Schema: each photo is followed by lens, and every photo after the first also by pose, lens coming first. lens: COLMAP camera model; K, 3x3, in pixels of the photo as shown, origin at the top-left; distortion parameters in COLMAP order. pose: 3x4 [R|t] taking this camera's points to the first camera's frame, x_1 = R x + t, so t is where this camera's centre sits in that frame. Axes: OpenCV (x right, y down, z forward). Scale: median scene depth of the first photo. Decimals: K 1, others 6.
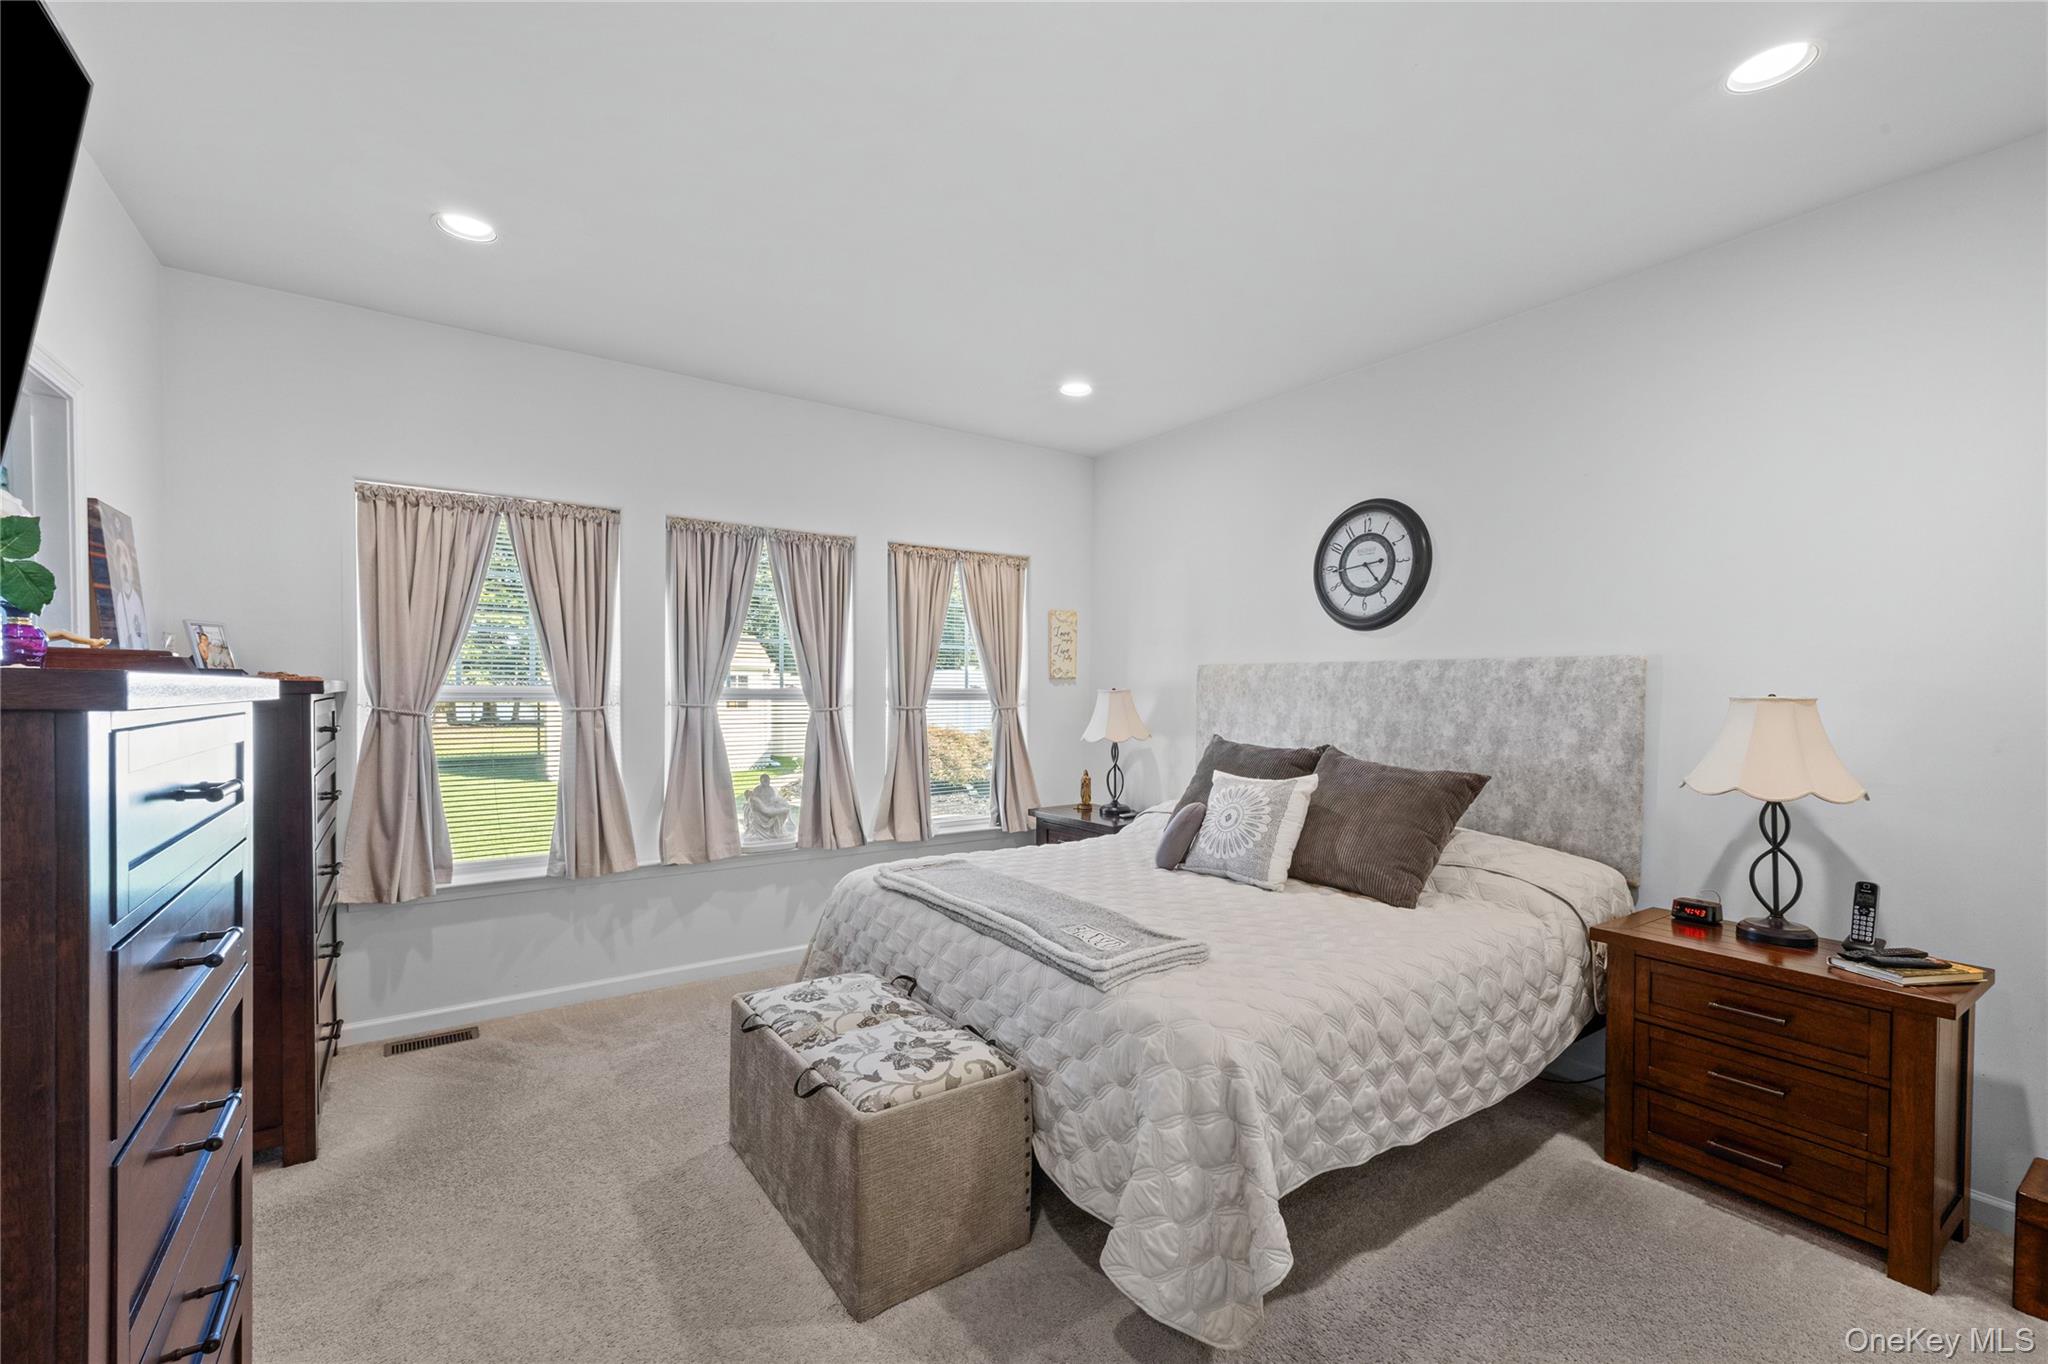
lens RADIAL K [[820.3, 0, 1030.5], [0, 820.3, 698.4], [0, 0, 1]] dist [0.012562, -0.000499]
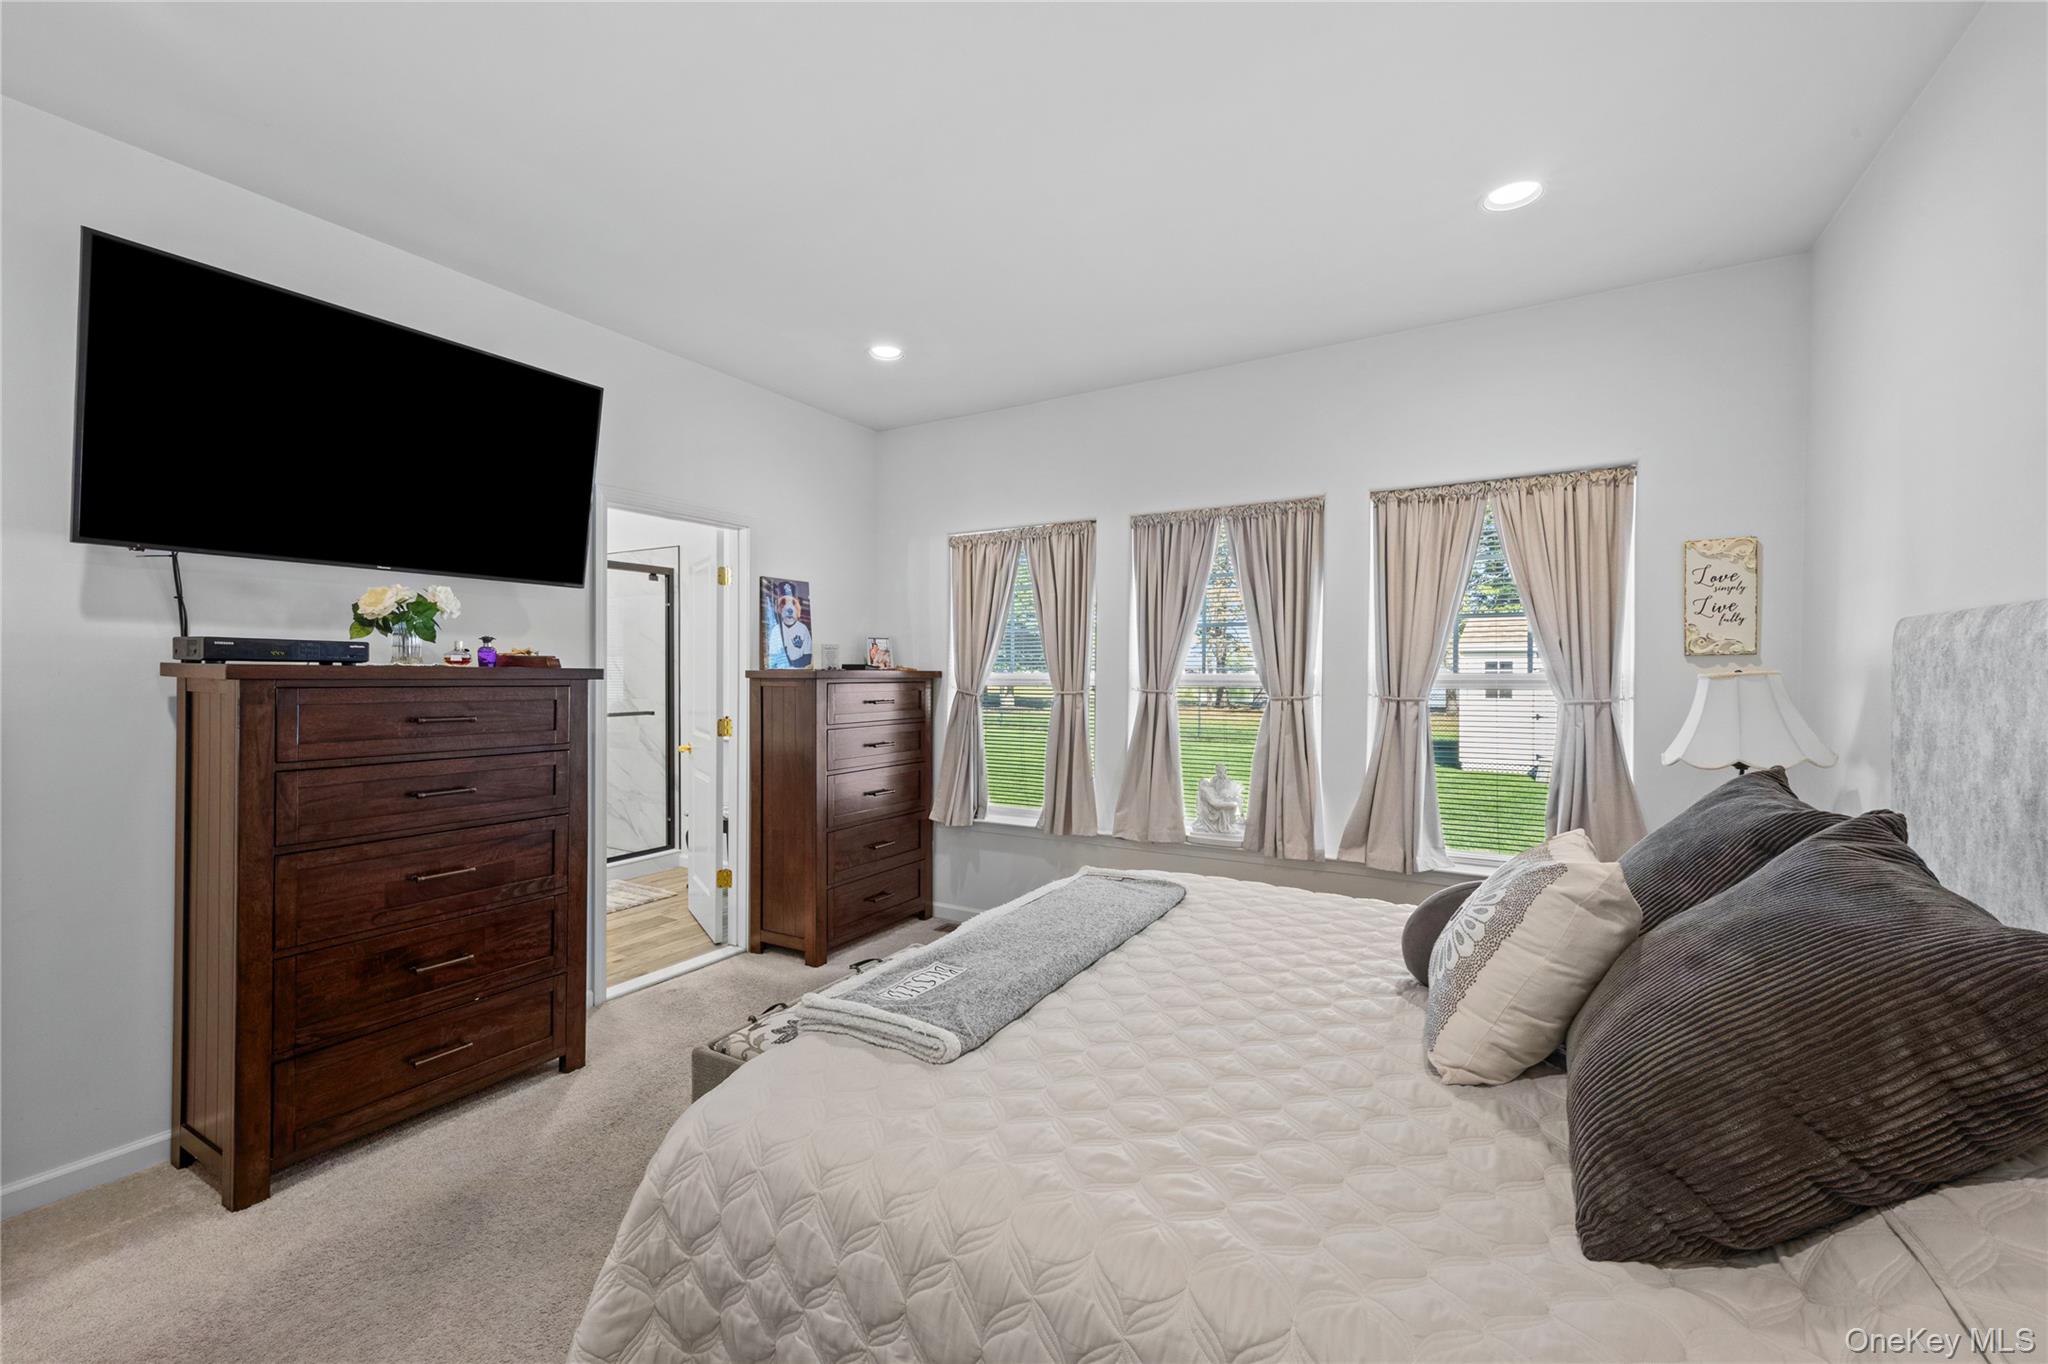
lens RADIAL K [[820.3, 0, 1032.0], [0, 820.3, 672.2], [0, 0, 1]] dist [0.012562, -0.000499]
pose [[0.439538, -0.009208, -0.898177, 0.438483], [-0.008355, 0.999862, -0.014339, 0.000545], [0.898185, 0.013807, 0.439400, 0.385672]]
